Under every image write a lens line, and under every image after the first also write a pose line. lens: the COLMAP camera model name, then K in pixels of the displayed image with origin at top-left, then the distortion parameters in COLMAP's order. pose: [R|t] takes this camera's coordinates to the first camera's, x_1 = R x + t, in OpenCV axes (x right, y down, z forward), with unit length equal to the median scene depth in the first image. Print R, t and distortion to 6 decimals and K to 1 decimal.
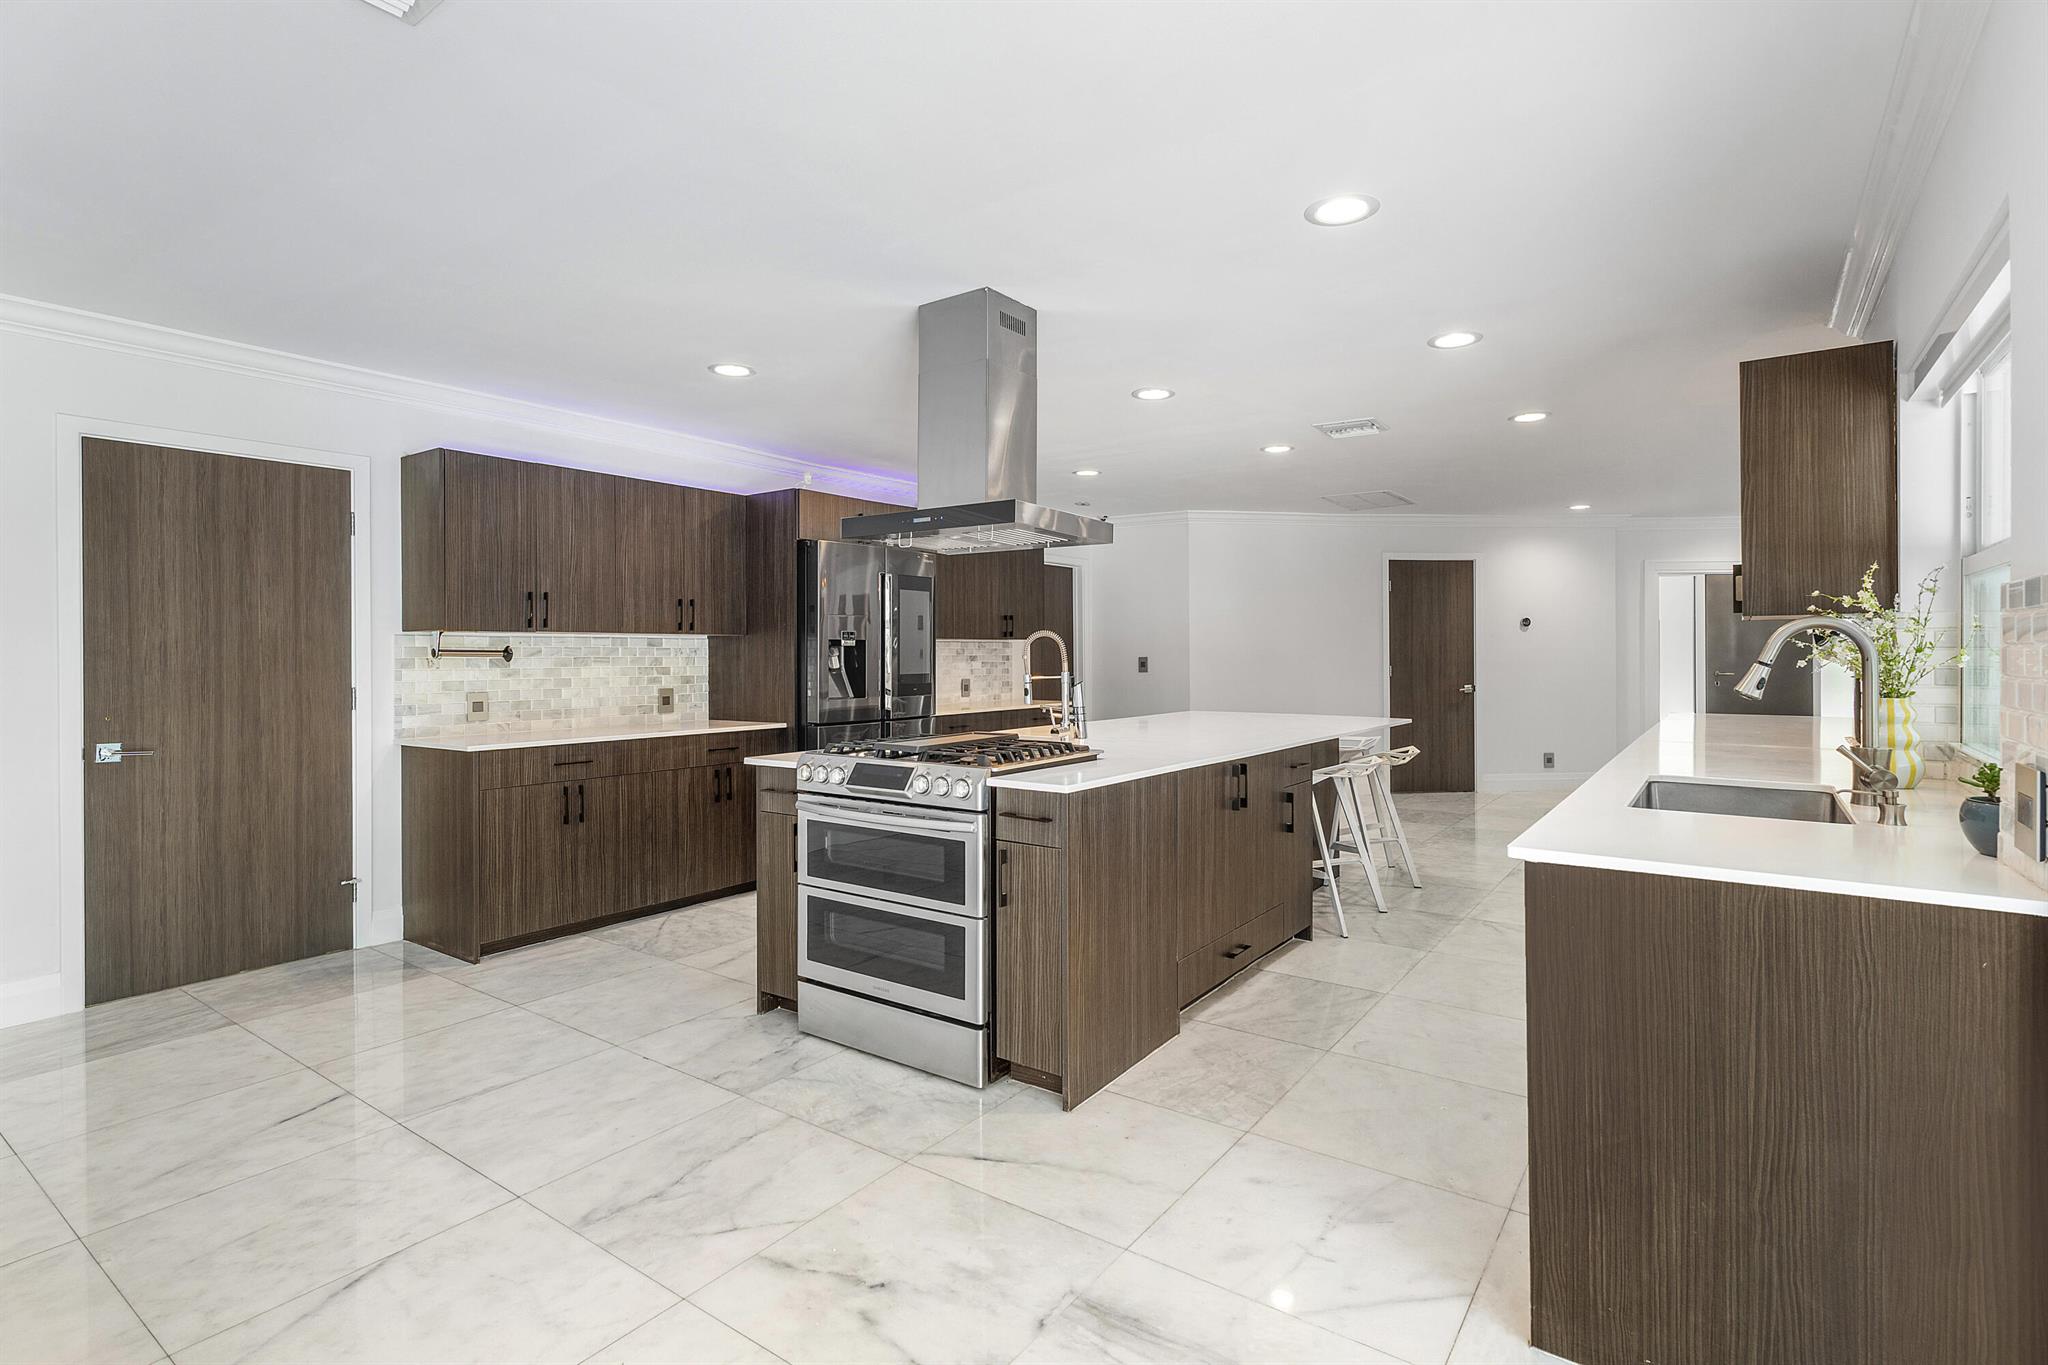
lens RADIAL K [[996.3, 0, 1028.2], [0, 996.3, 665.3], [0, 0, 1]] dist [0.006456, -0.003758]
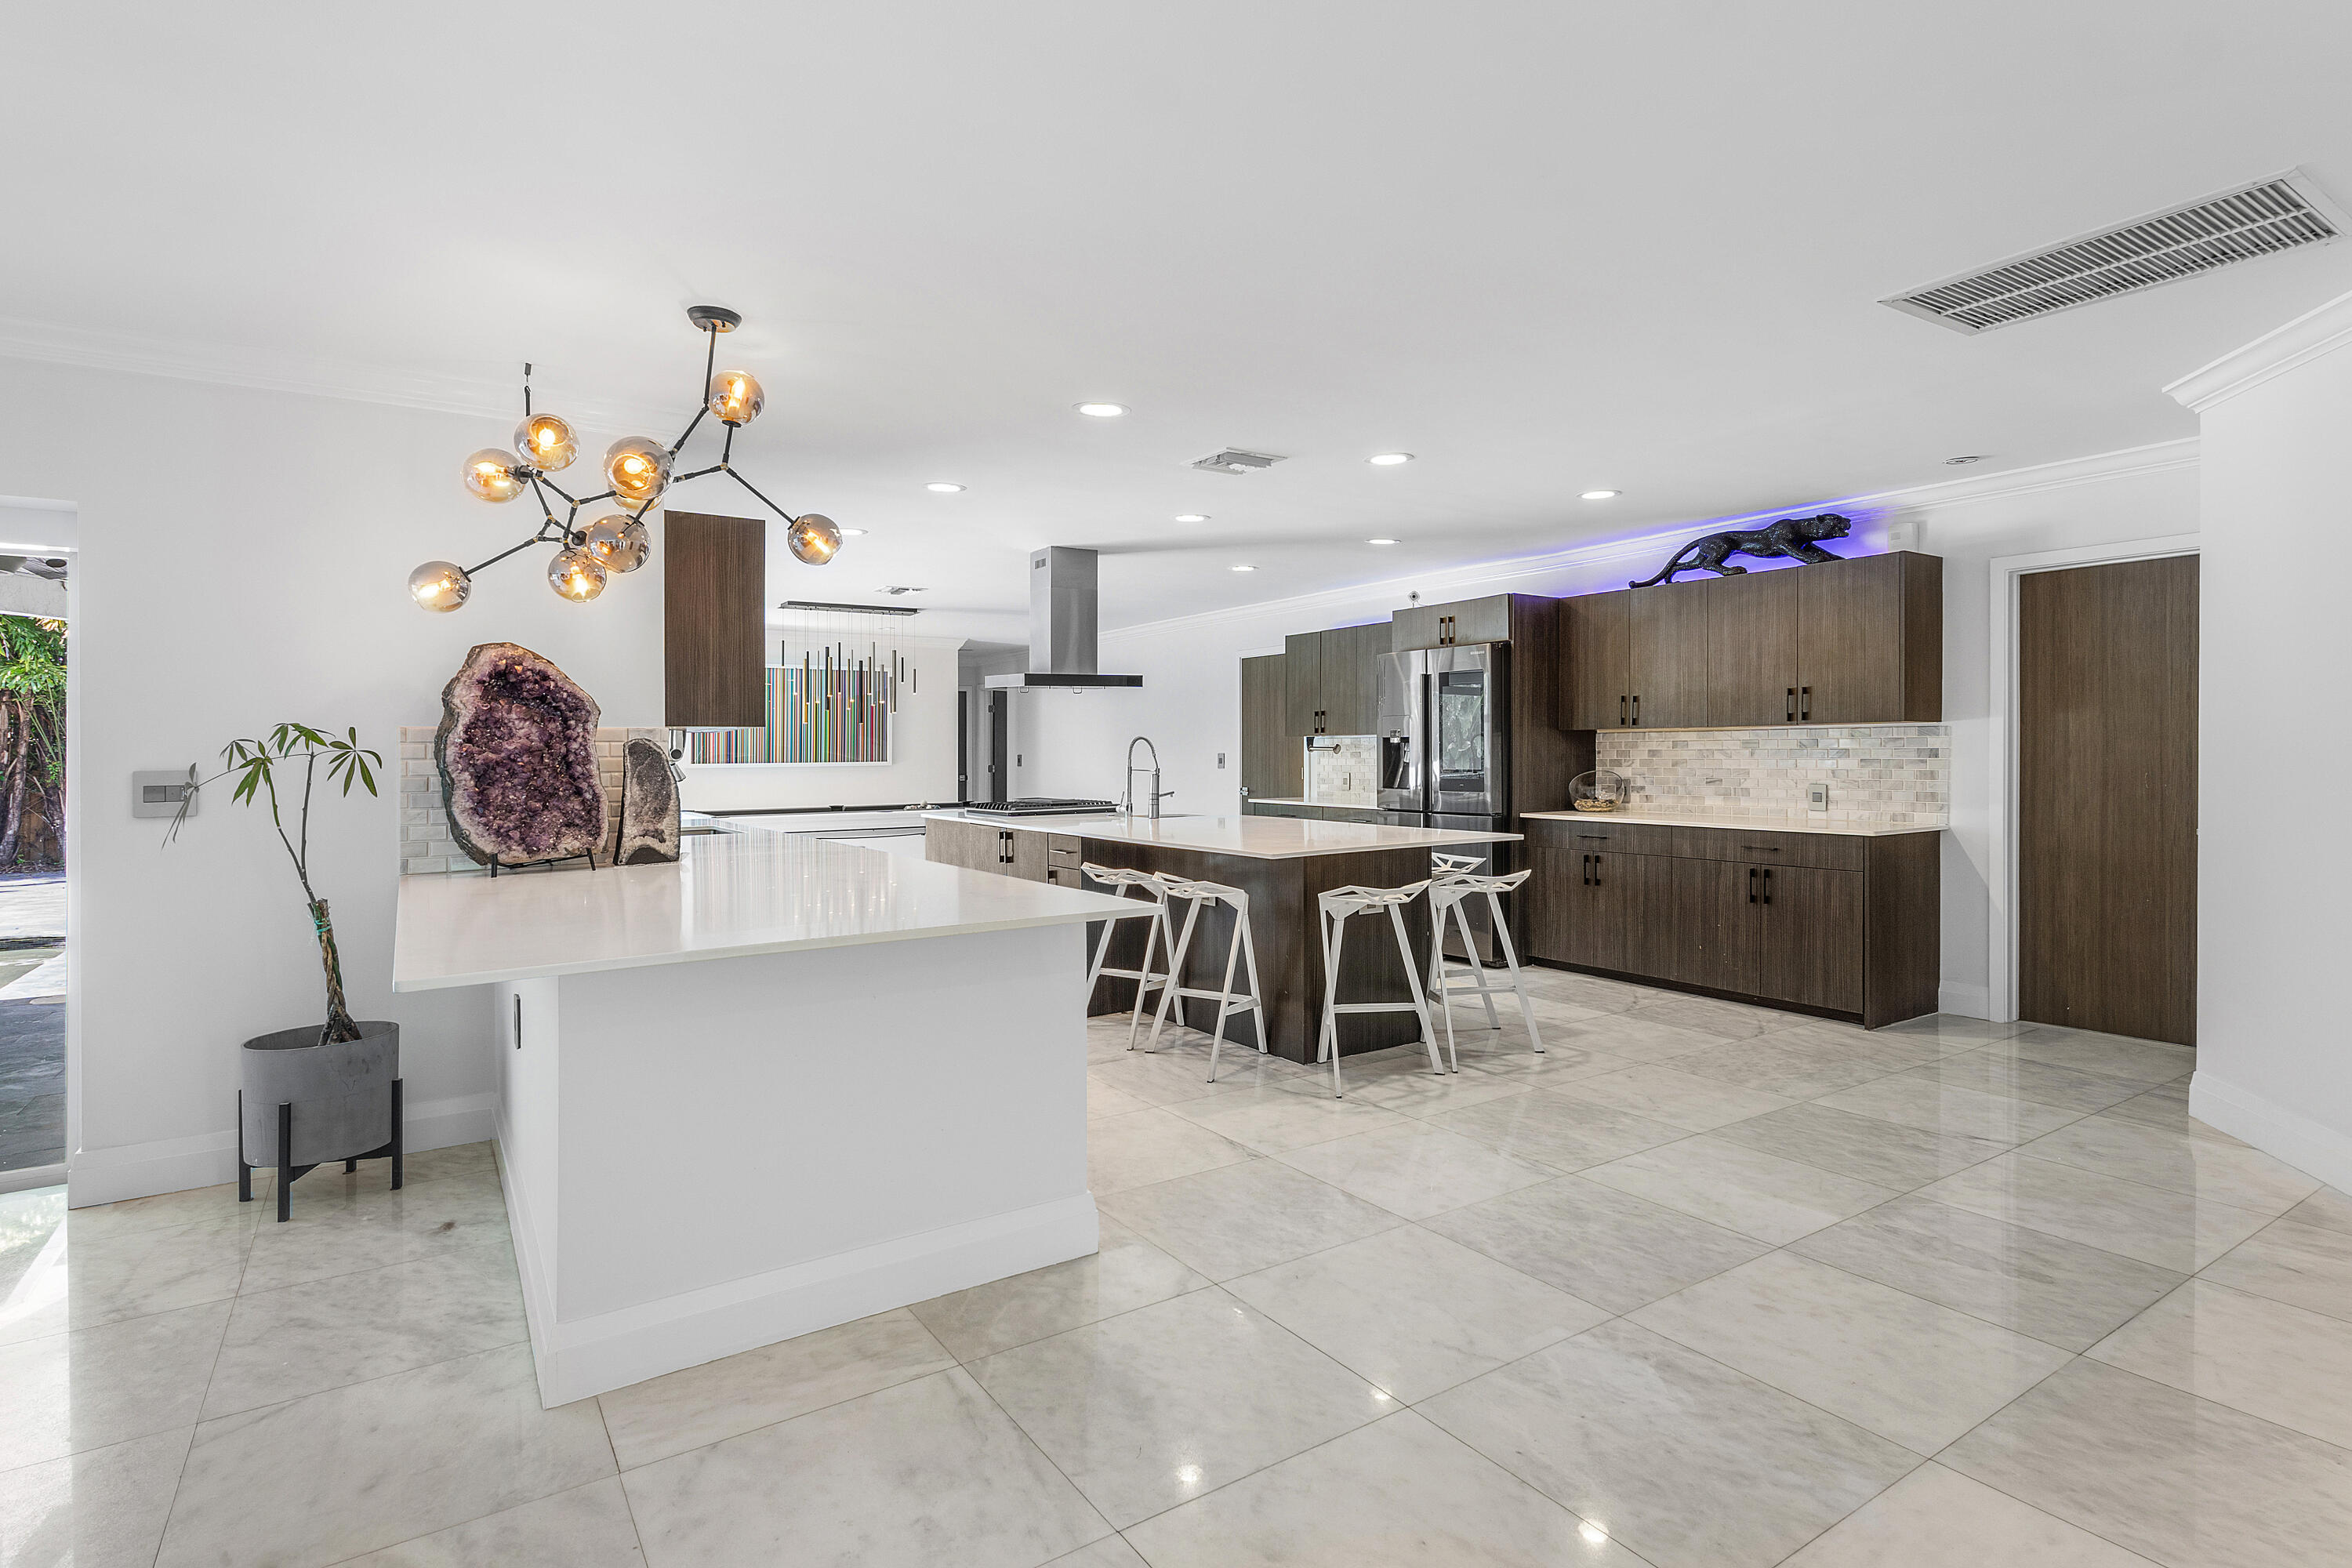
lens RADIAL K [[1185.1, 0, 1197.6], [0, 1185.1, 762.9], [0, 0, 1]] dist [0.008661, -0.001526]
pose [[-0.327228, 0.015944, -0.944811, 1.828644], [-0.000044, 0.999857, 0.016889, -0.031232], [0.944945, 0.005568, -0.327180, 1.916623]]
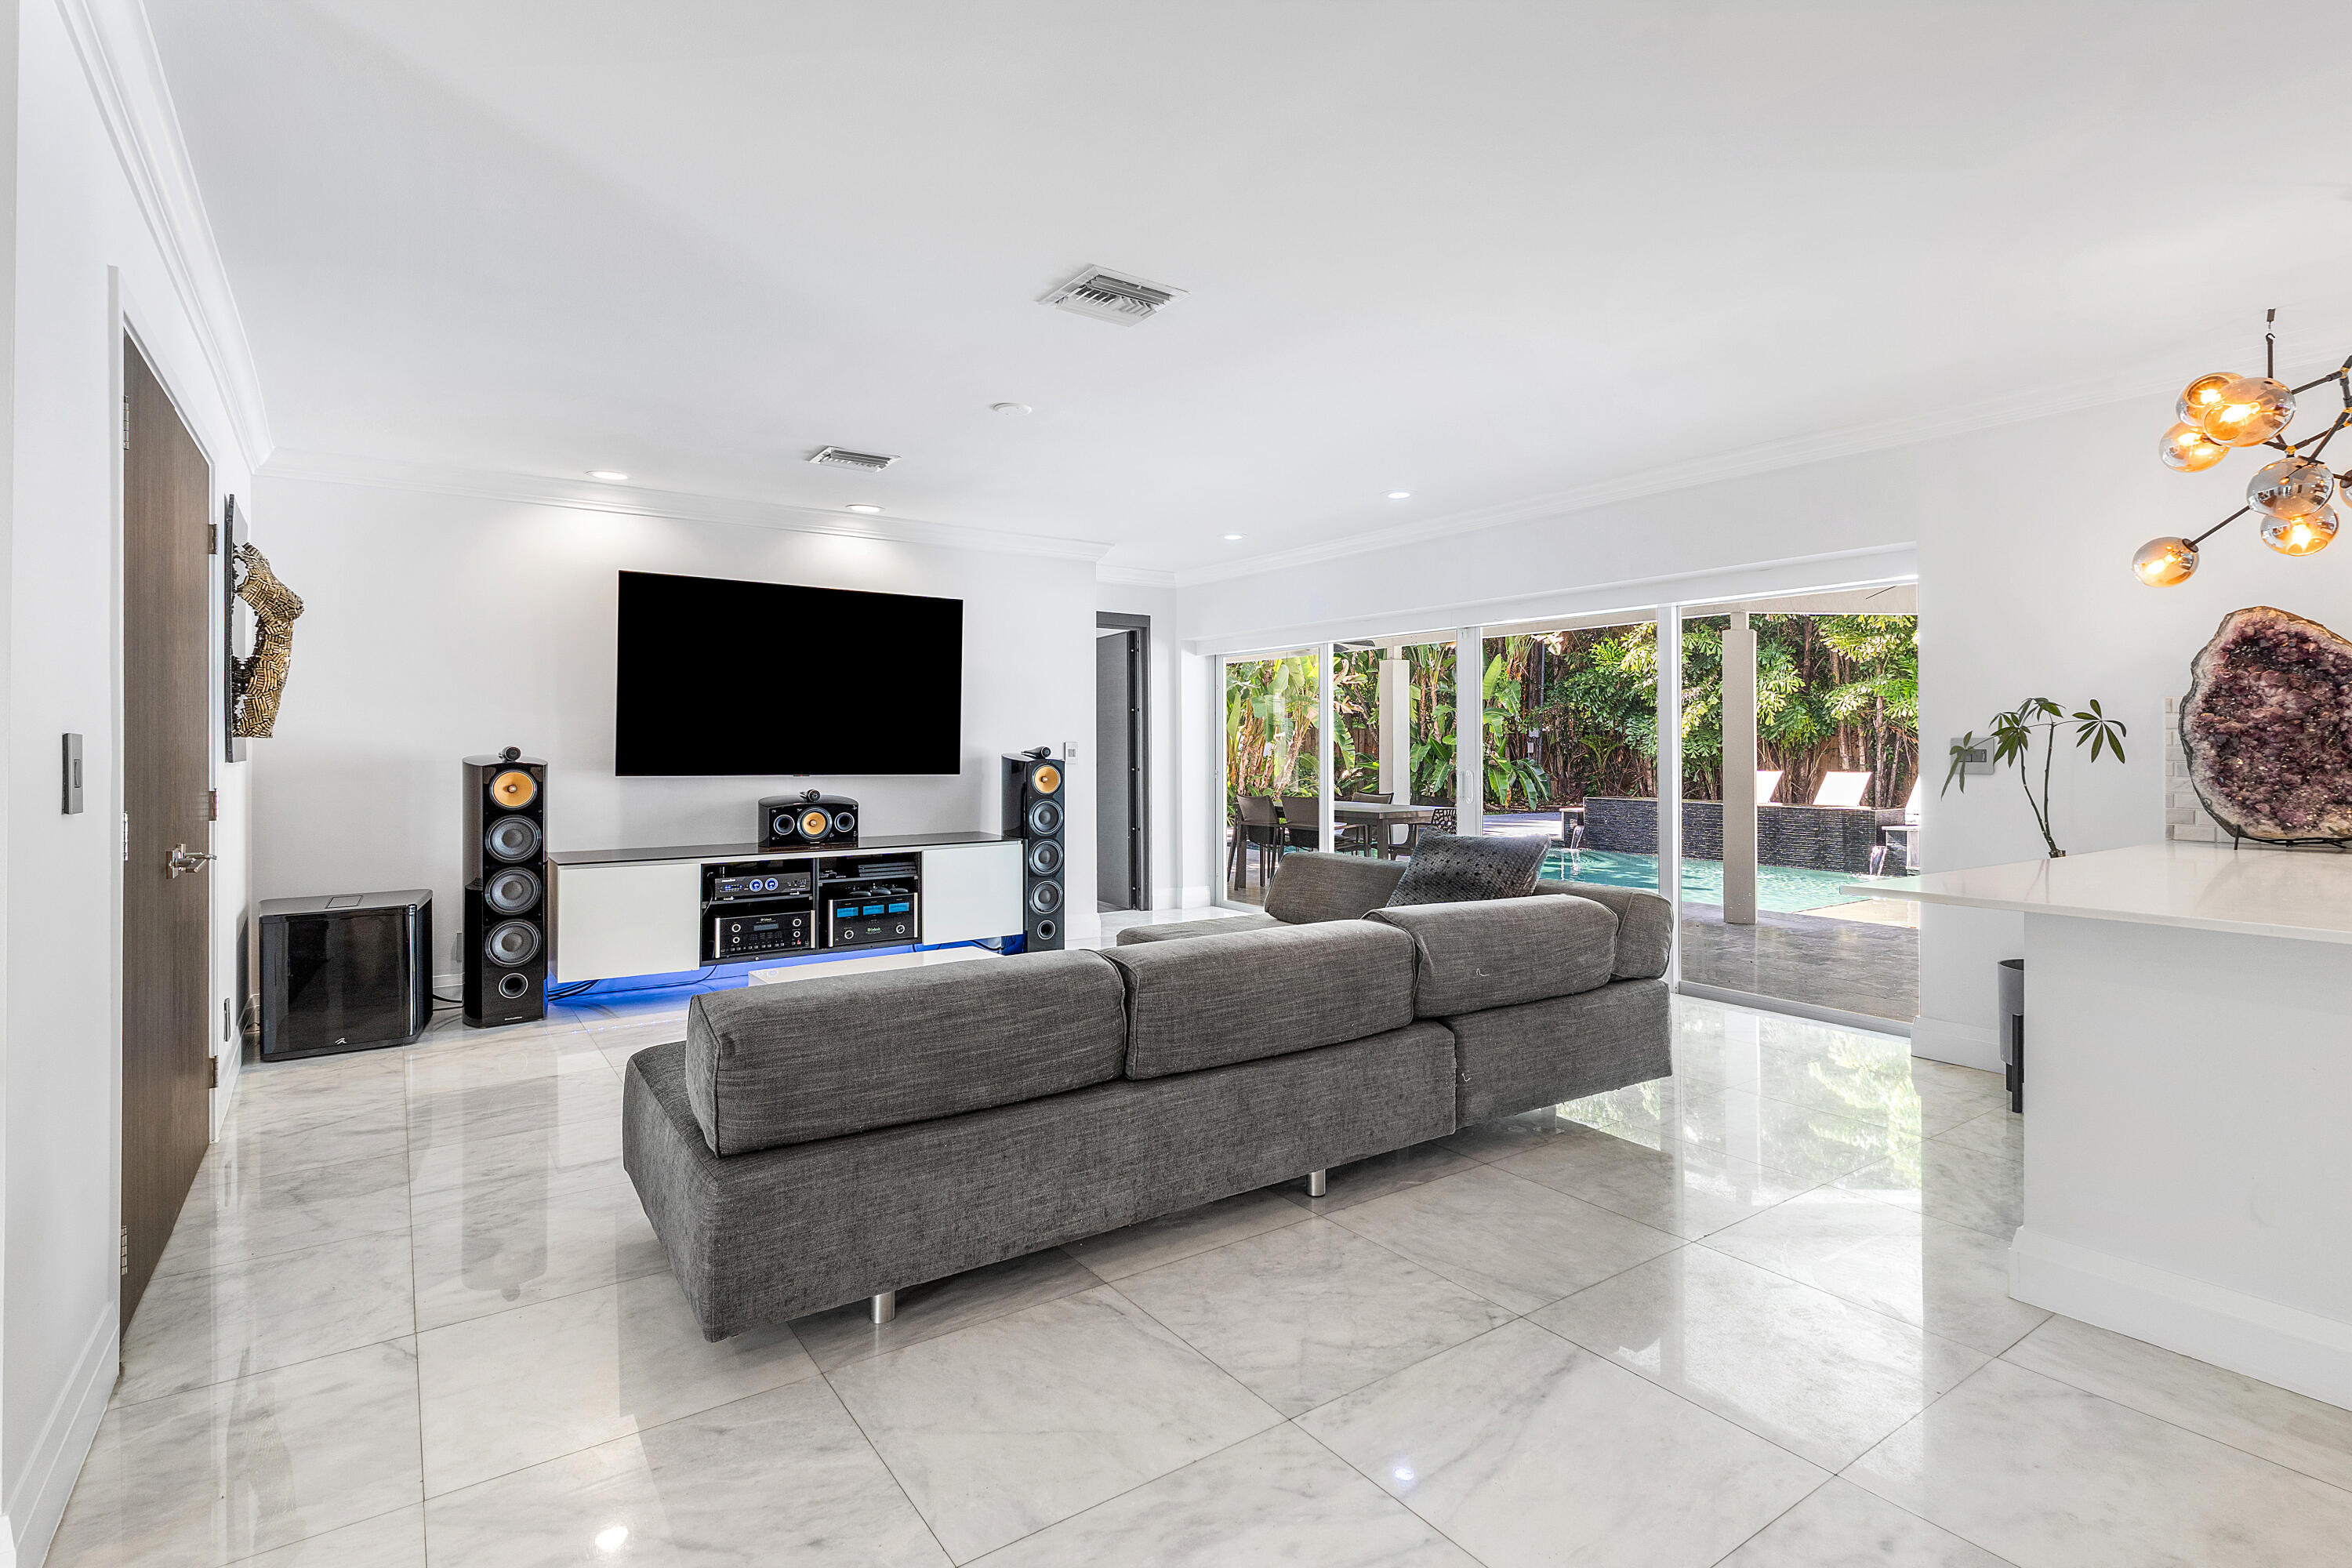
lens RADIAL K [[1144.2, 0, 1168.6], [0, 1144.2, 723.6], [0, 0, 1]] dist [0.006456, -0.003758]
pose [[-0.947403, 0.011568, 0.319834, 1.586500], [0.009131, 0.999917, -0.009119, -0.019872], [-0.319913, -0.005719, -0.947430, 2.223938]]
